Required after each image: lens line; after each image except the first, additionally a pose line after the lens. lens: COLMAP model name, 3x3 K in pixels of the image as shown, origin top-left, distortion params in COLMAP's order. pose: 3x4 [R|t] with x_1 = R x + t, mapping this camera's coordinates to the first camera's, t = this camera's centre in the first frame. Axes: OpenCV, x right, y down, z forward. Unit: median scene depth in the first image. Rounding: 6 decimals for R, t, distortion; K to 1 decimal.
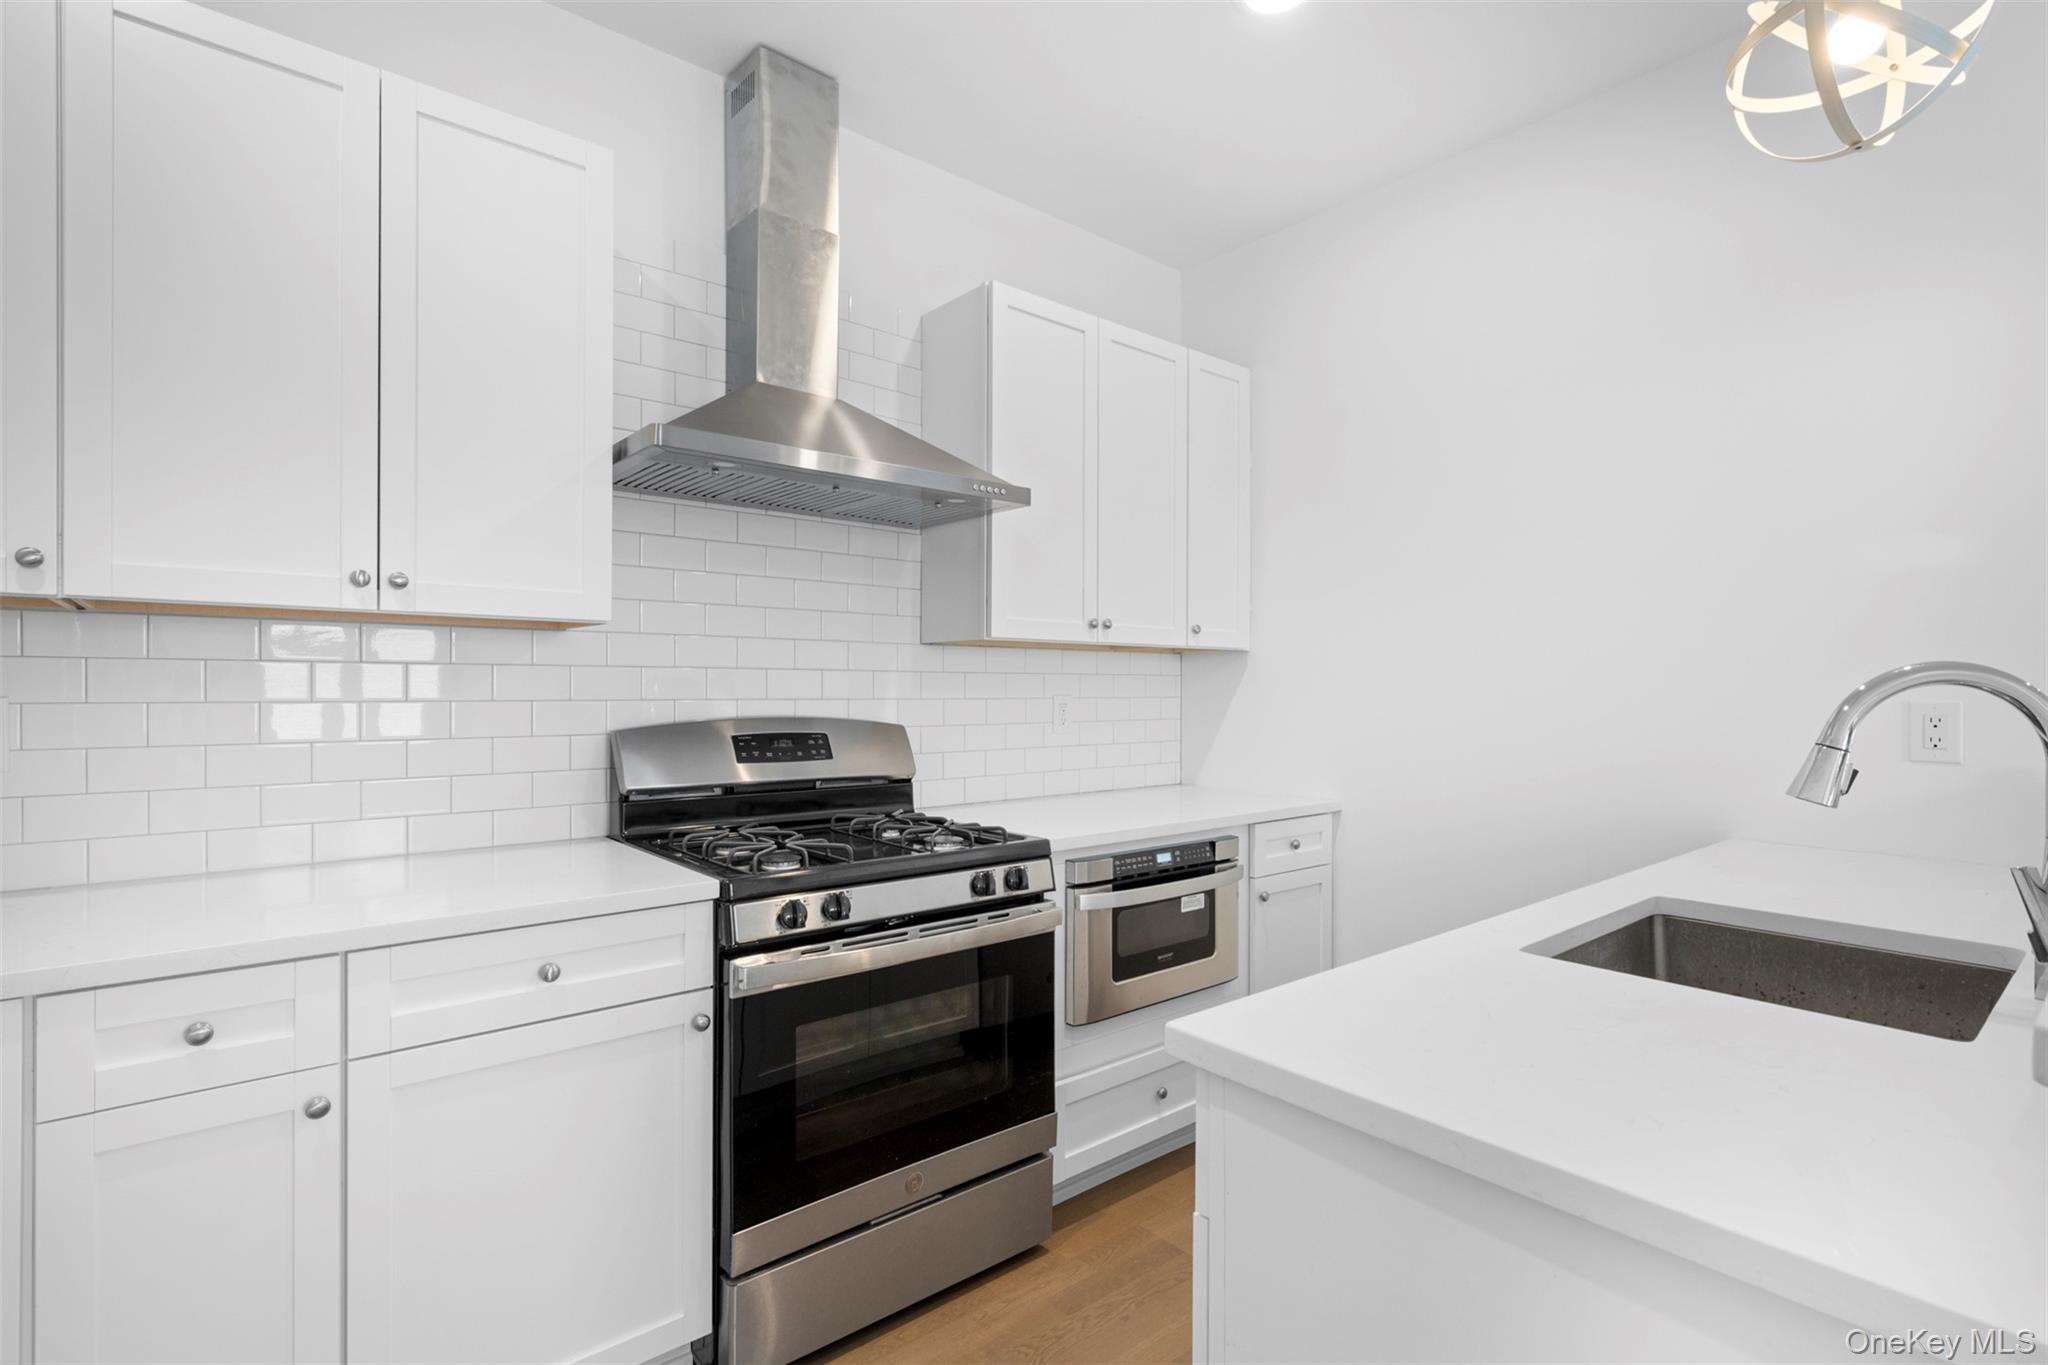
lens RADIAL K [[957.0, 0, 1025.7], [0, 957.0, 697.0], [0, 0, 1]] dist [-0.000753, -0.000469]
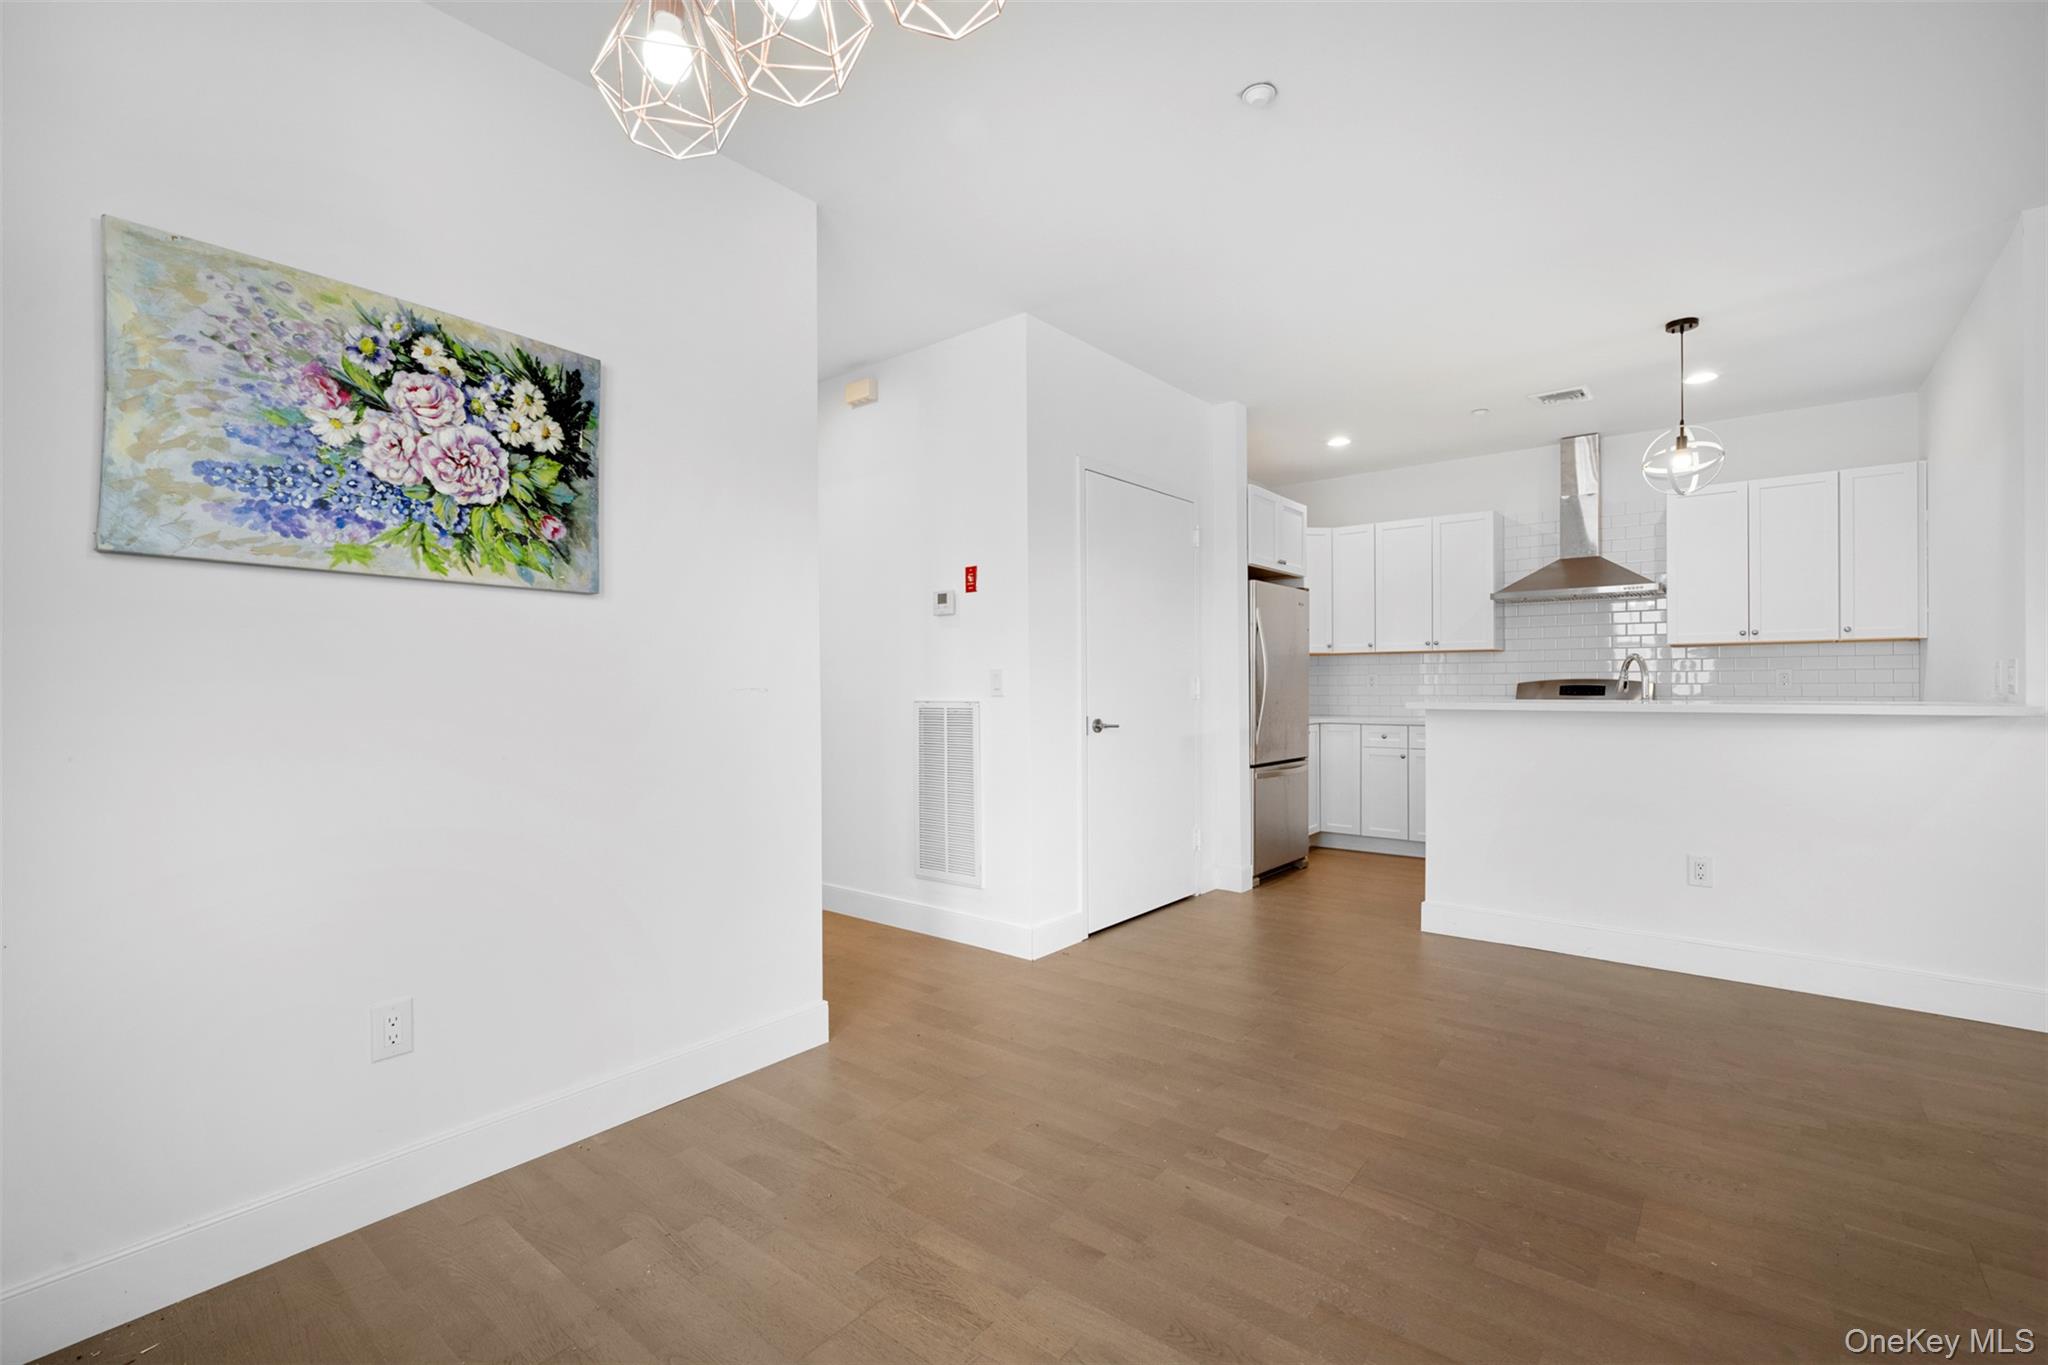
lens RADIAL K [[905.0, 0, 1023.0], [0, 905.0, 689.4], [0, 0, 1]] dist [0.000586, -0.000608]
pose [[0.192257, 0.001724, -0.981343, 1.979962], [-0.001354, 0.999998, 0.001492, 0.049969], [0.981344, 0.001042, 0.192259, -1.032426]]
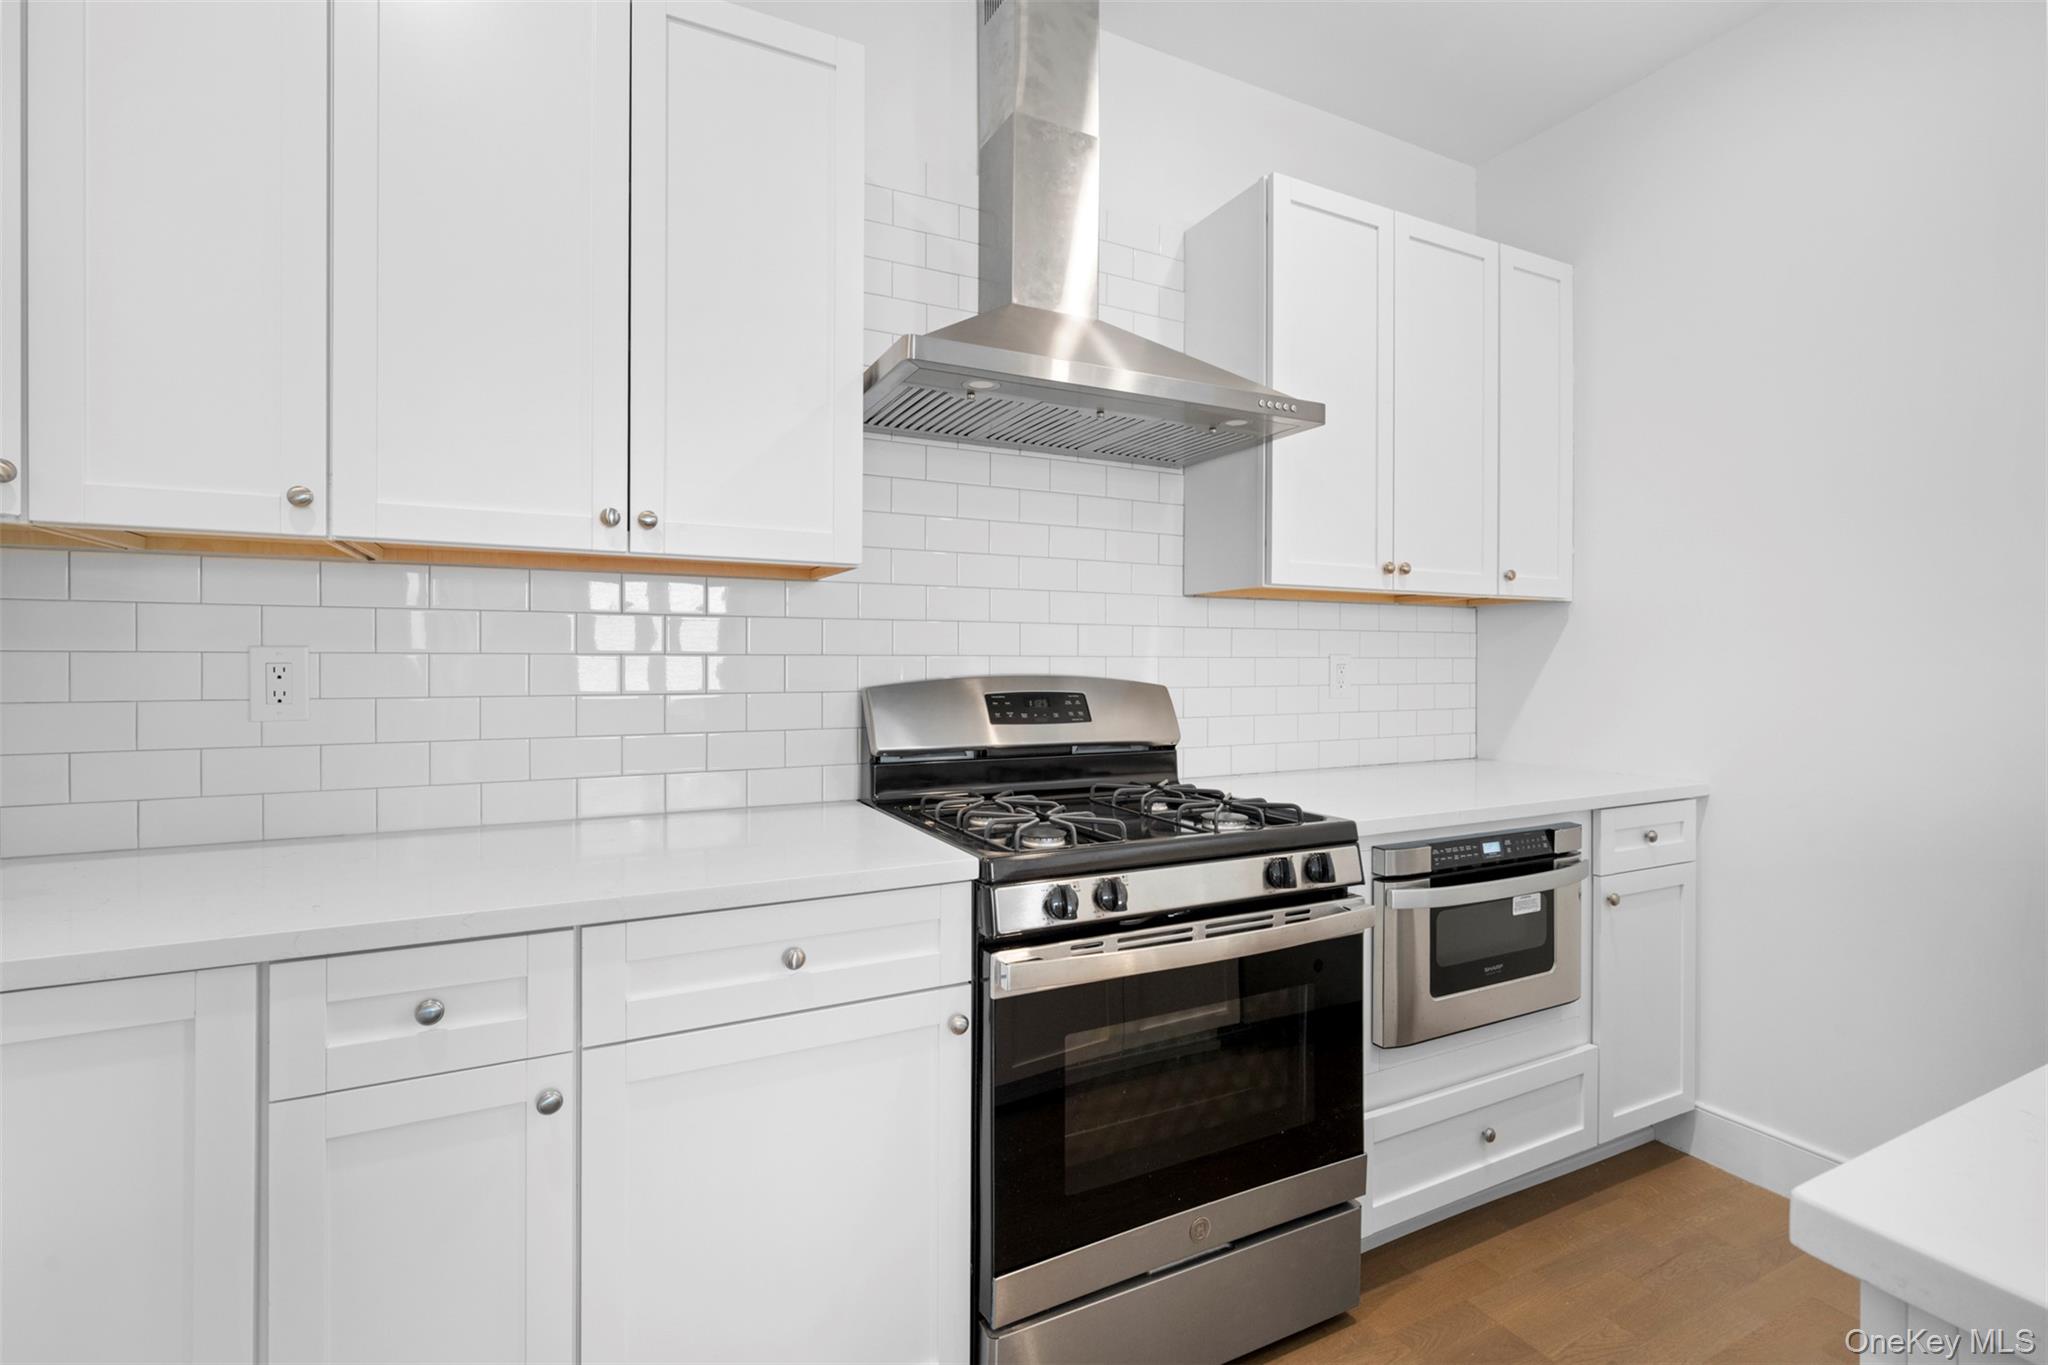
lens RADIAL K [[905.0, 0, 1027.7], [0, 905.0, 667.5], [0, 0, 1]] dist [0.000586, -0.000608]
pose [[0.973459, -0.000315, -0.228860, -0.069472], [-0.000472, 0.999994, -0.003382, 0.017910], [0.228860, 0.003400, 0.973453, 0.166987]]
